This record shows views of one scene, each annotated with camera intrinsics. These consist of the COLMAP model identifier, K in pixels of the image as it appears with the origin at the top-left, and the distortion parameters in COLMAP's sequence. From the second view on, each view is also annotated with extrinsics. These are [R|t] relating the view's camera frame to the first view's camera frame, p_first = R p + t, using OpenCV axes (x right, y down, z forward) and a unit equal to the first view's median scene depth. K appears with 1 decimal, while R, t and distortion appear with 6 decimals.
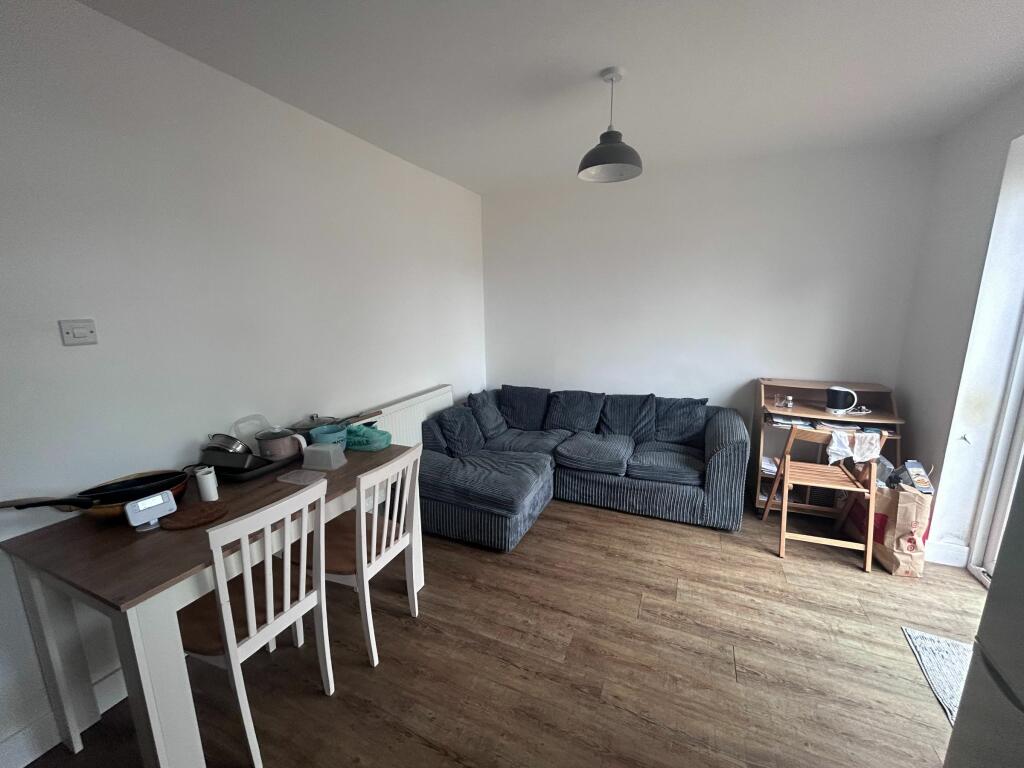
lens RADIAL K [[411.6, 0, 510.4], [0, 411.6, 382.8], [0, 0, 1]] dist [-0.000189, 0.000665]
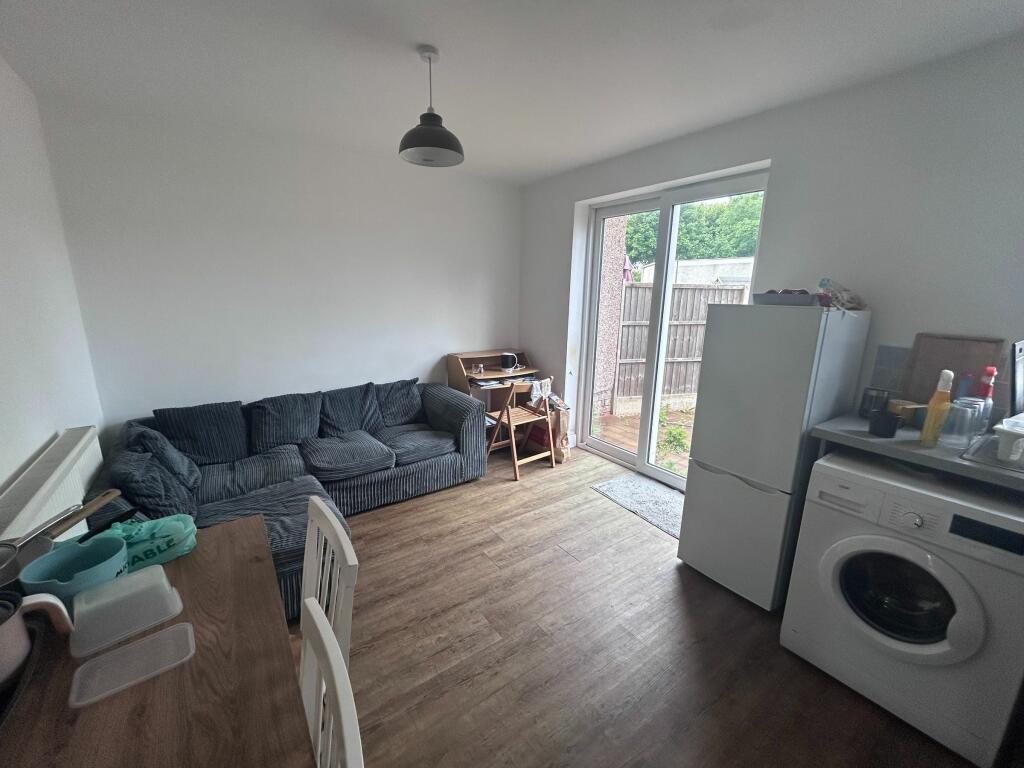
lens RADIAL K [[411.6, 0, 509.8], [0, 411.6, 383.3], [0, 0, 1]] dist [-0.000189, 0.000665]
pose [[0.517537, -0.171185, 0.838362, -0.439656], [0.143792, 0.983249, 0.112004, -0.048053], [-0.843492, 0.062584, 0.533483, 0.271167]]
